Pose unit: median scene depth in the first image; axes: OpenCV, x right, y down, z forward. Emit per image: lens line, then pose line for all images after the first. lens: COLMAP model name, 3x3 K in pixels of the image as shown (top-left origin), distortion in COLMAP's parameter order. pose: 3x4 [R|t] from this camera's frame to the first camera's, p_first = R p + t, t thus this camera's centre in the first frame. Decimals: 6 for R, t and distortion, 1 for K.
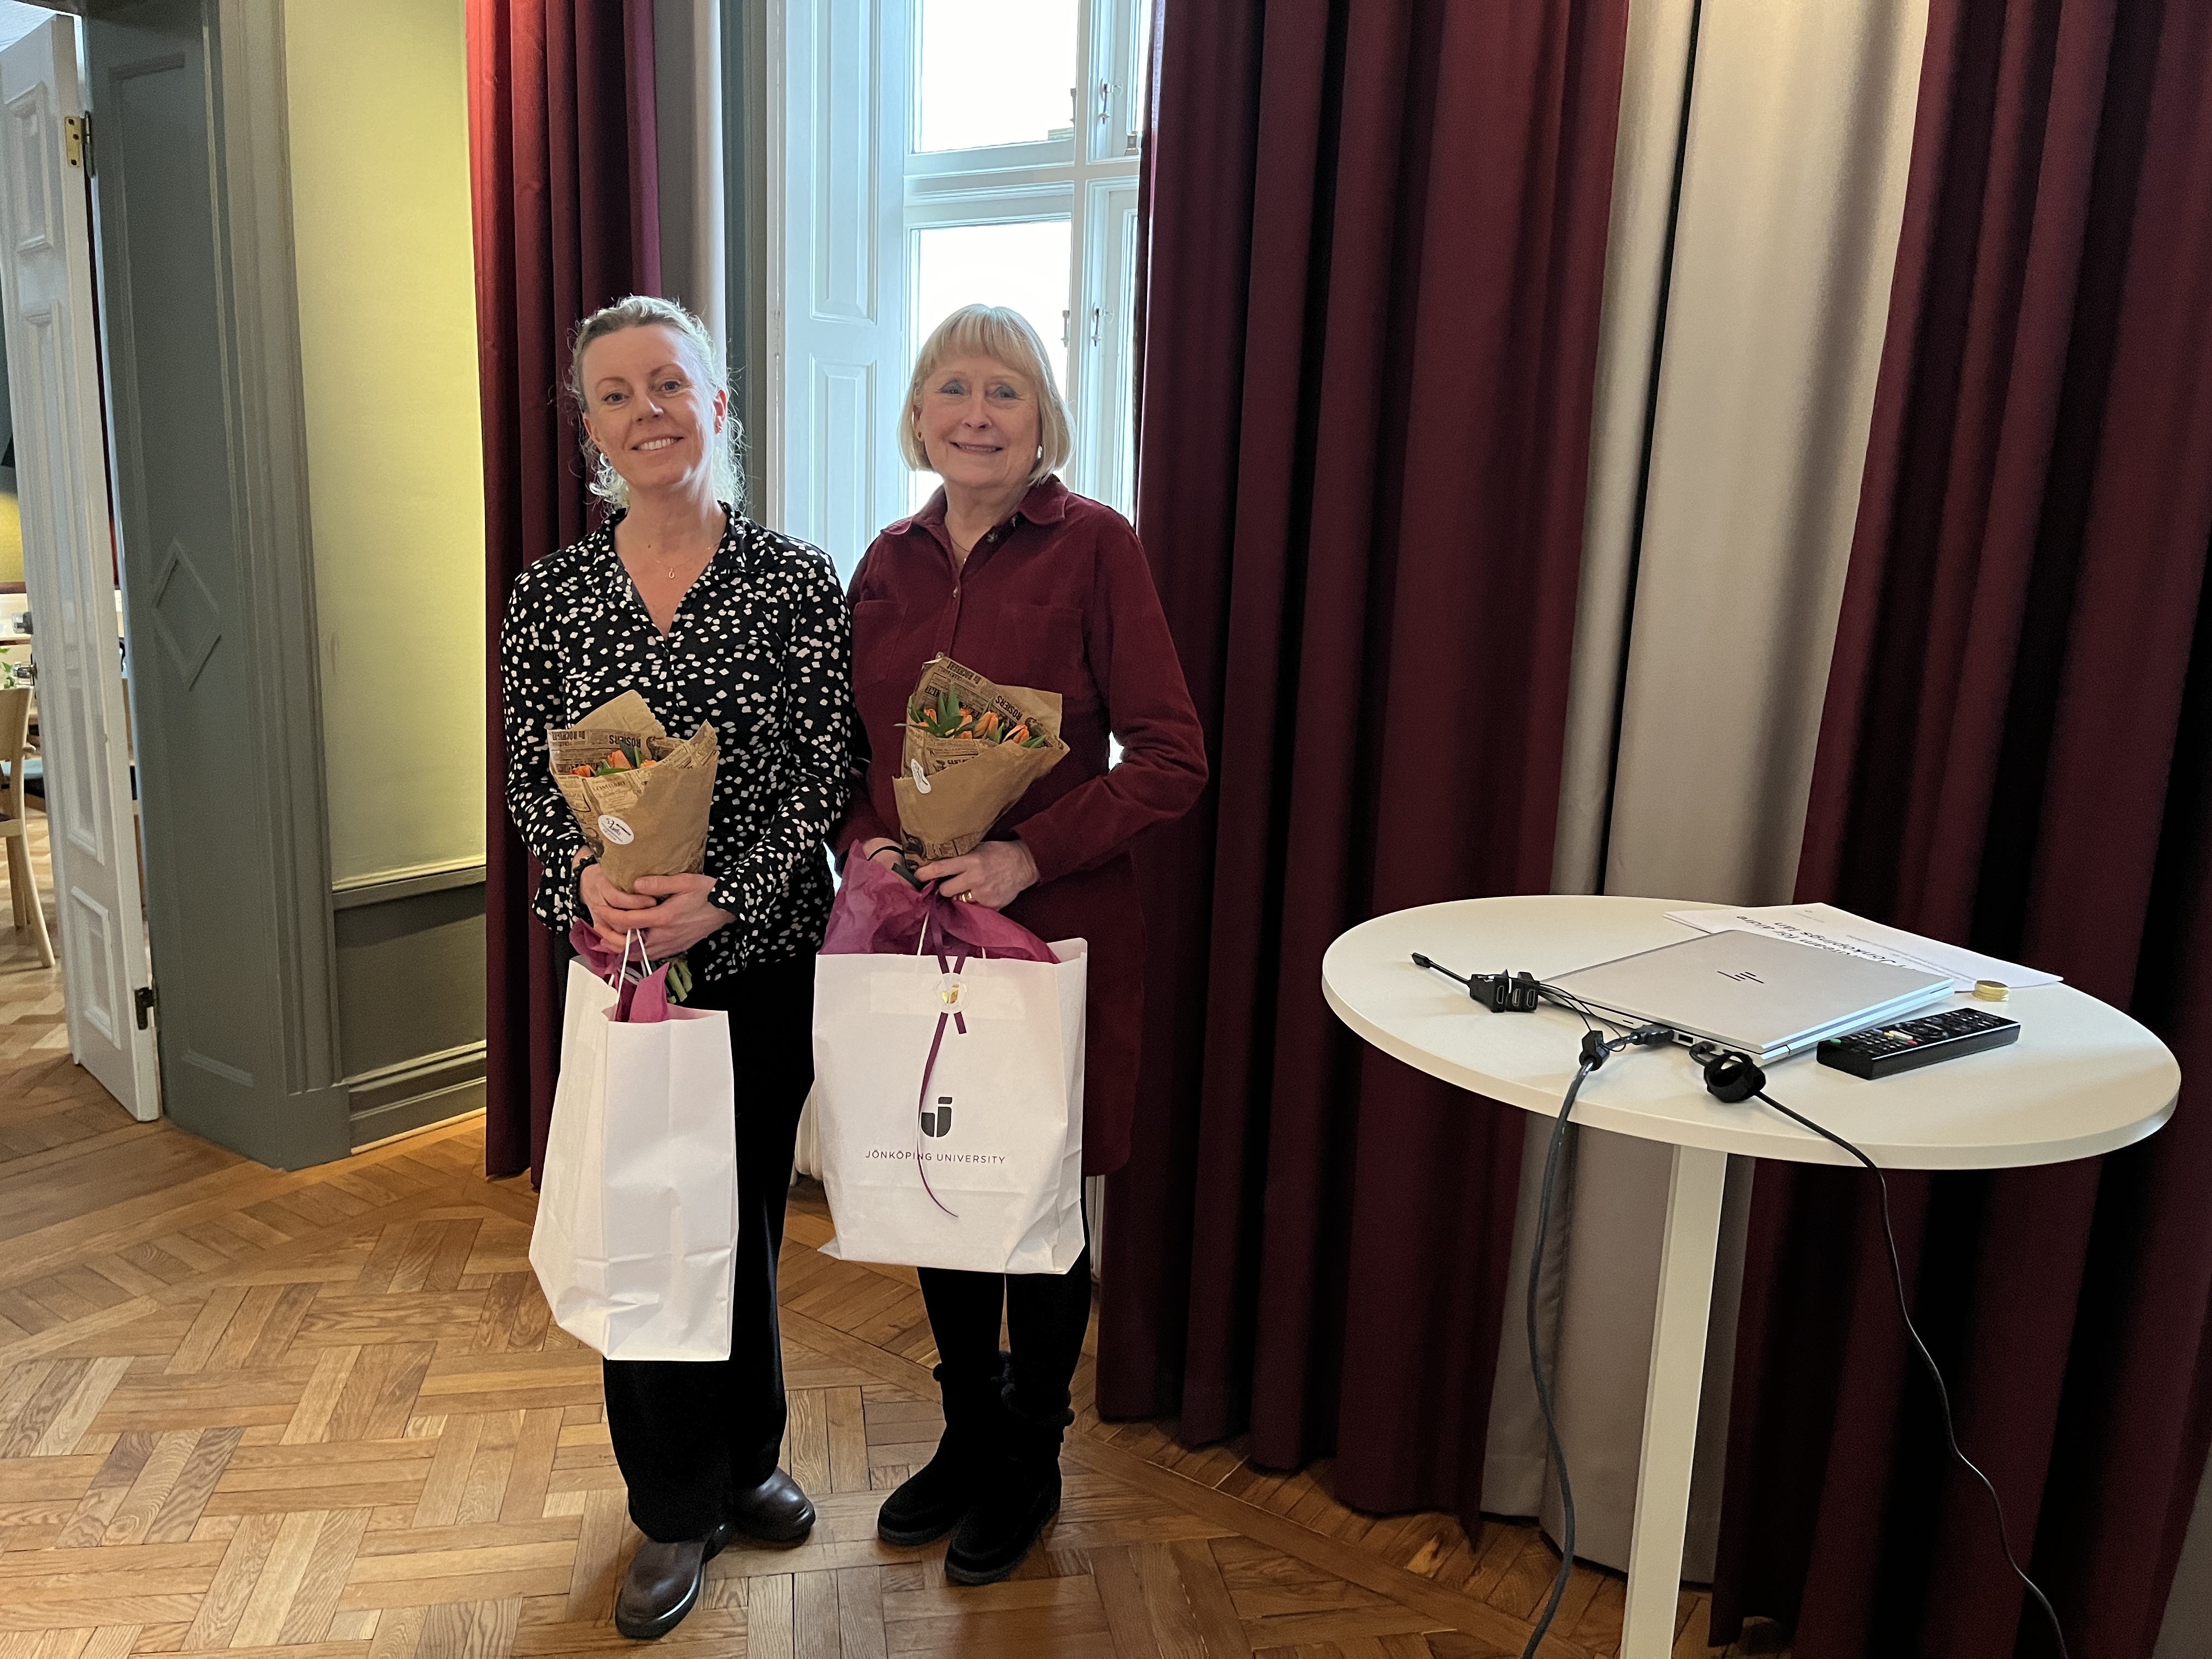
lens RADIAL K [[1677.8, 0, 1088.3], [0, 1677.8, 847.9], [0, 0, 1]] dist [0.062710, -0.071763]
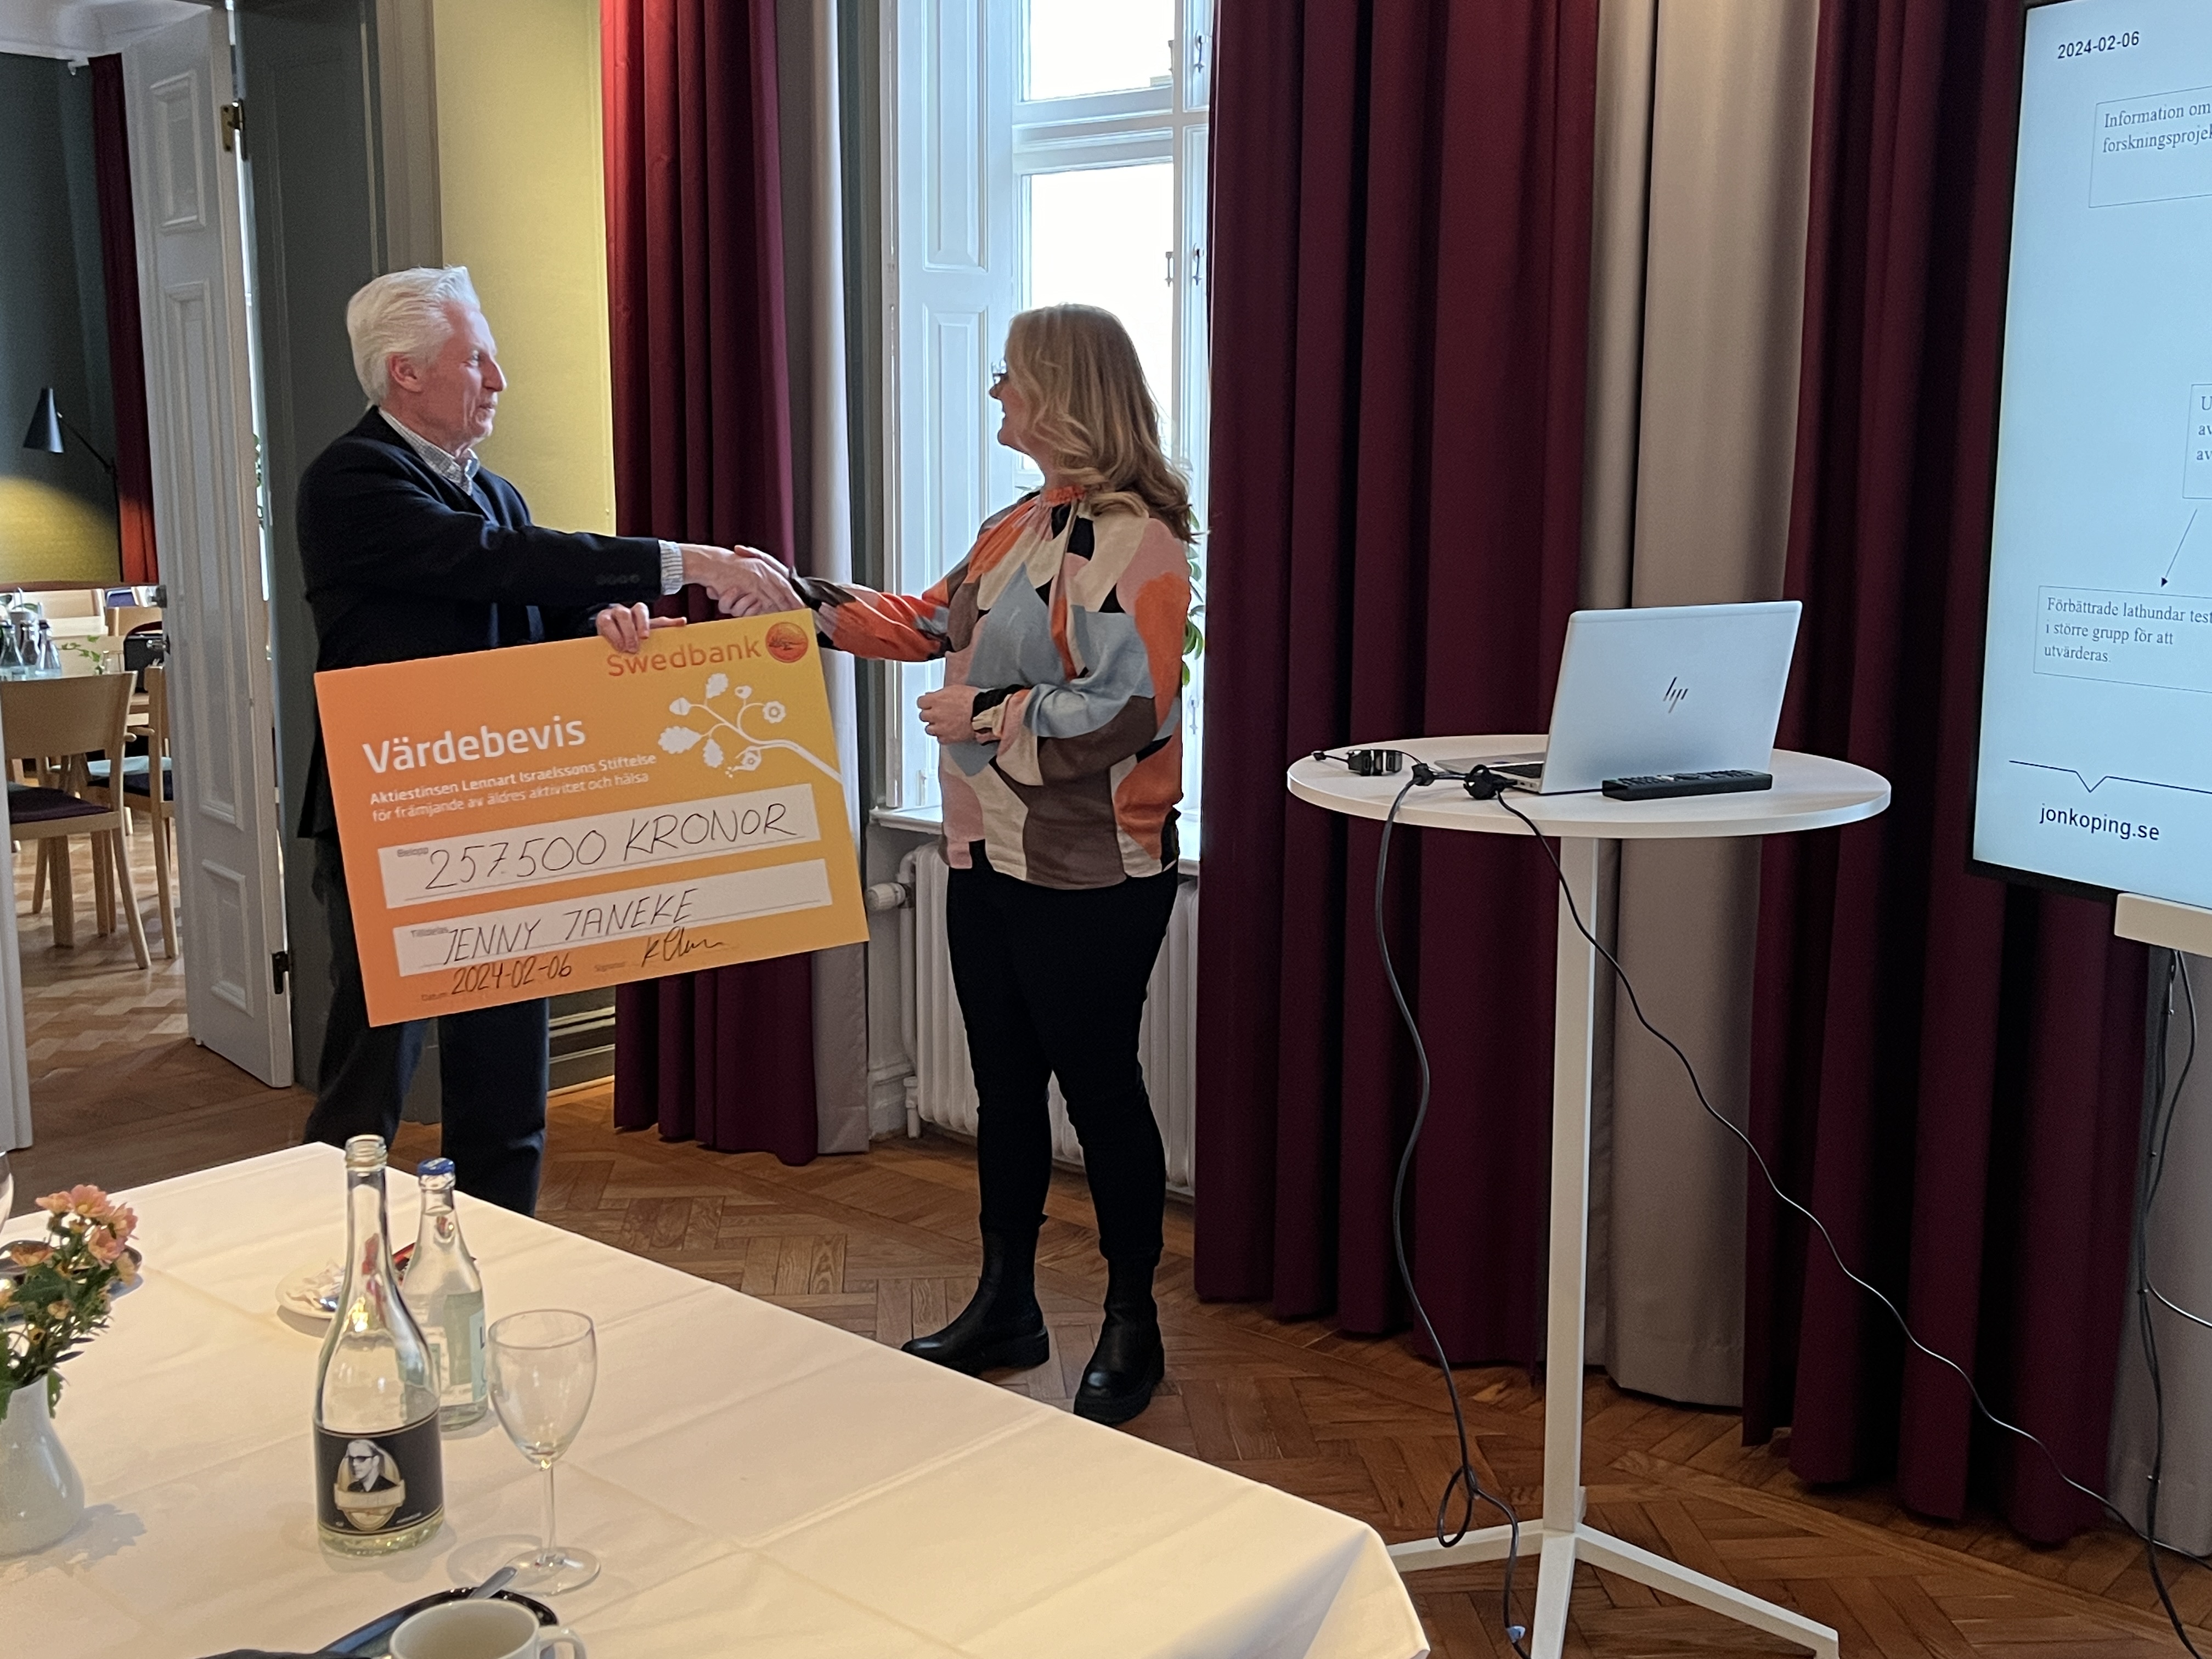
lens RADIAL K [[2422.2, 0, 1099.1], [0, 2422.2, 841.4], [0, 0, 1]] dist [0.038553, 0.000000]
pose [[0.994123, -0.018160, -0.106719, 0.093977], [0.013426, 0.998901, -0.044910, 0.103439], [0.107418, 0.043213, 0.993274, -0.445418]]
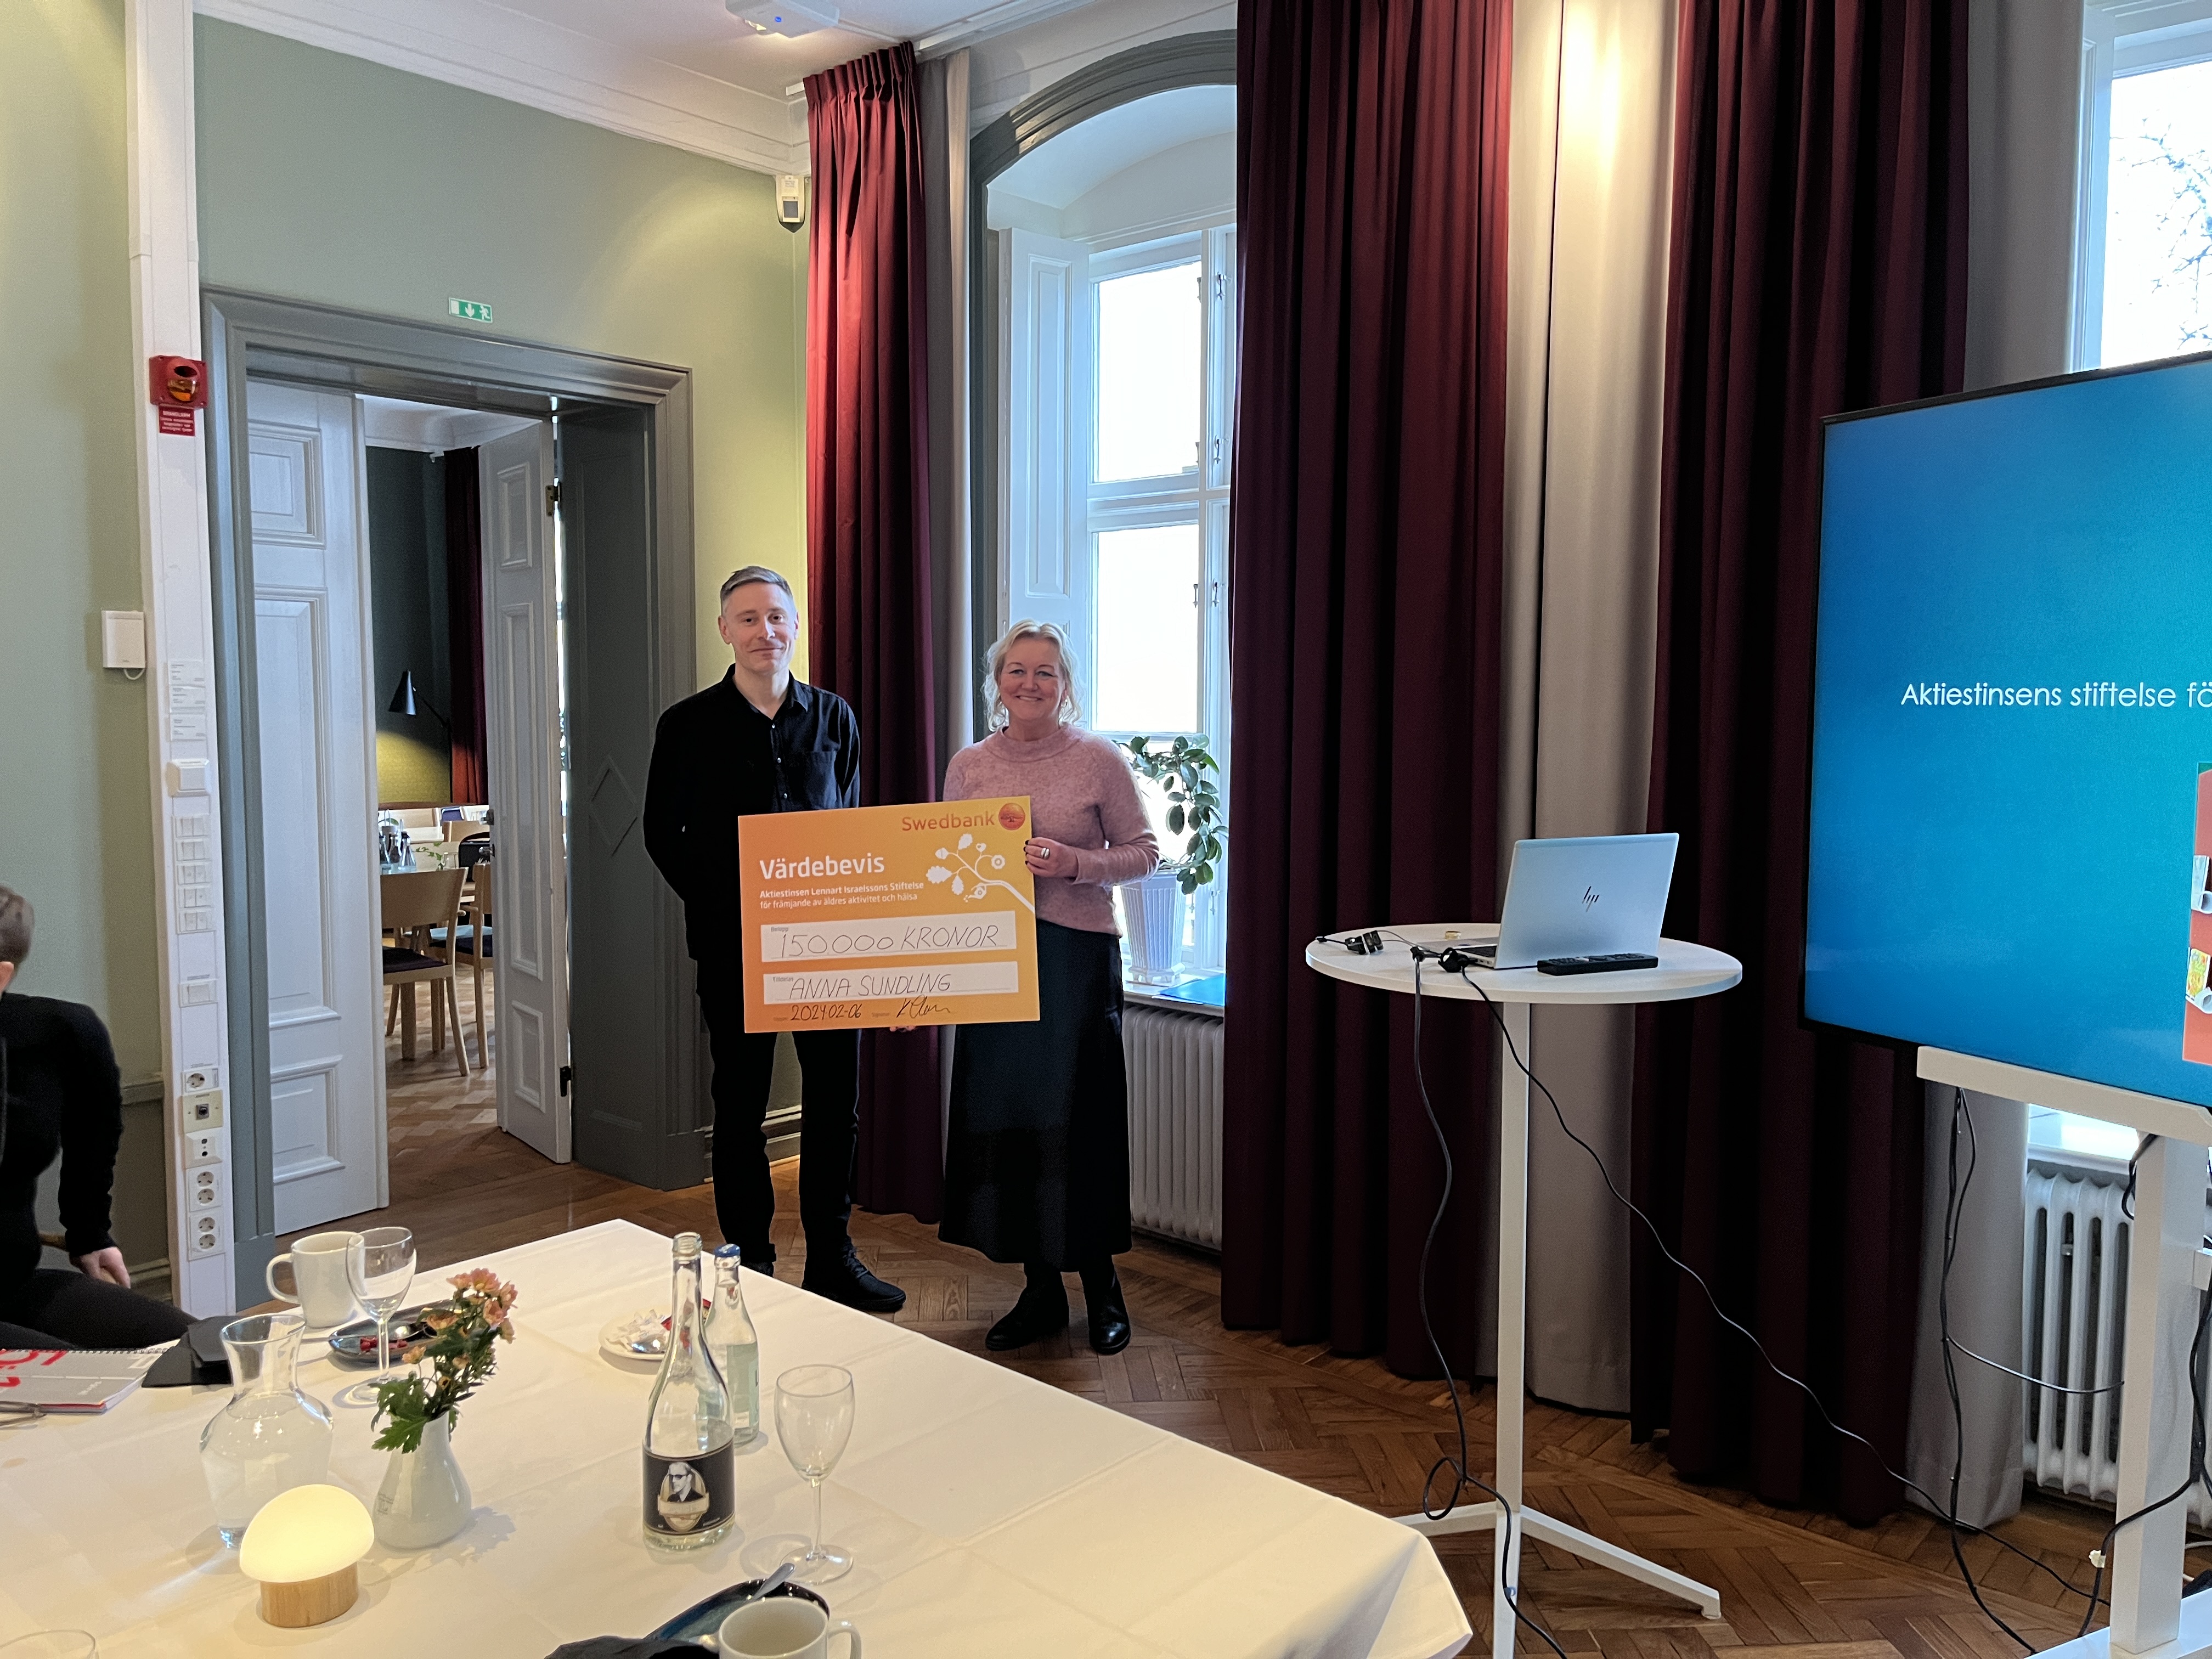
lens RADIAL K [[1677.8, 0, 1083.6], [0, 1677.8, 824.5], [0, 0, 1]] dist [0.062710, -0.071763]
pose [[0.992555, -0.025580, -0.119080, 0.058624], [0.009303, 0.990764, -0.135281, 0.090073], [0.121441, 0.133166, 0.983625, -0.432391]]
